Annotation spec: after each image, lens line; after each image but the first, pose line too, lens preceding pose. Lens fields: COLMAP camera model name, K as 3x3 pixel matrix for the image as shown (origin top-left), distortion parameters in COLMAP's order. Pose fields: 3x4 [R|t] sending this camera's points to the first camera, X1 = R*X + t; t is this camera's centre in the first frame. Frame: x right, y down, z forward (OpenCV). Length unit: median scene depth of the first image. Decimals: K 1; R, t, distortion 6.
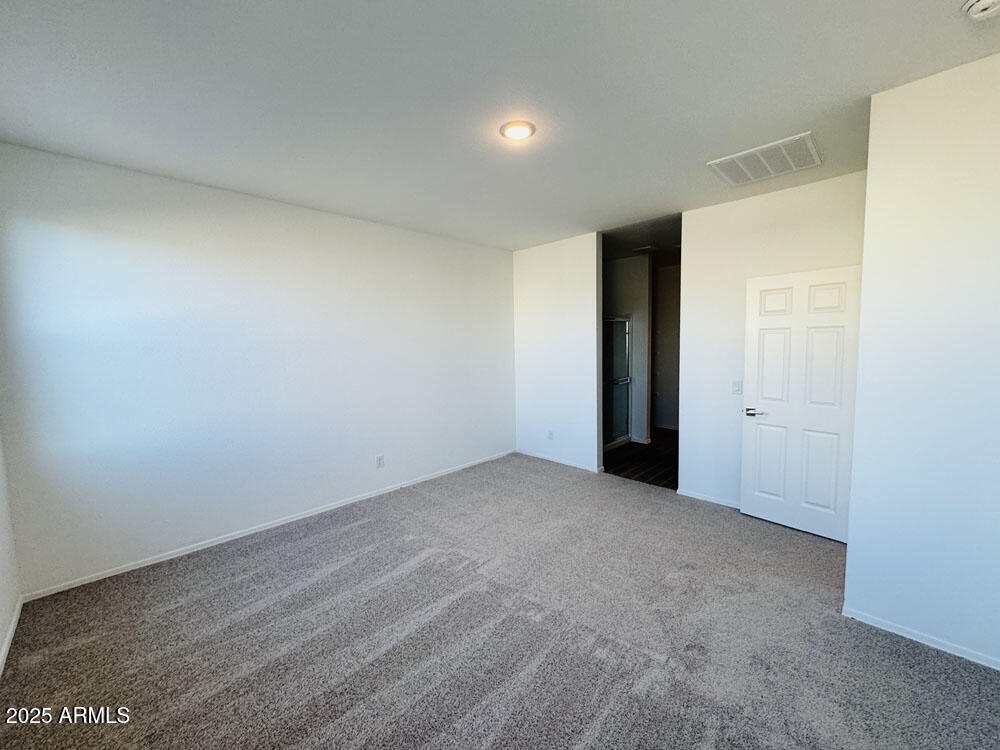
lens RADIAL K [[401.8, 0, 518.2], [0, 401.8, 363.4], [0, 0, 1]] dist [0.000522, 0.000127]
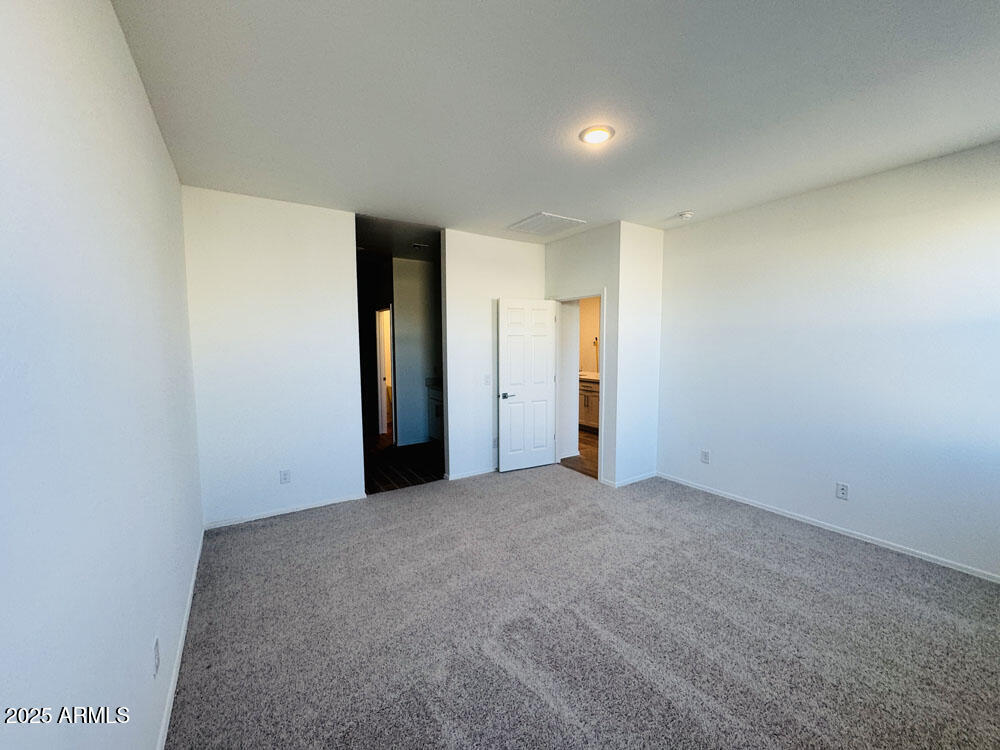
lens RADIAL K [[401.8, 0, 499.8], [0, 401.8, 373.9], [0, 0, 1]] dist [0.000522, 0.000127]
pose [[0.238022, -0.062389, 0.969254, -0.642393], [0.054812, 0.997207, 0.050728, -0.021872], [-0.969712, 0.041052, 0.240777, 0.590058]]
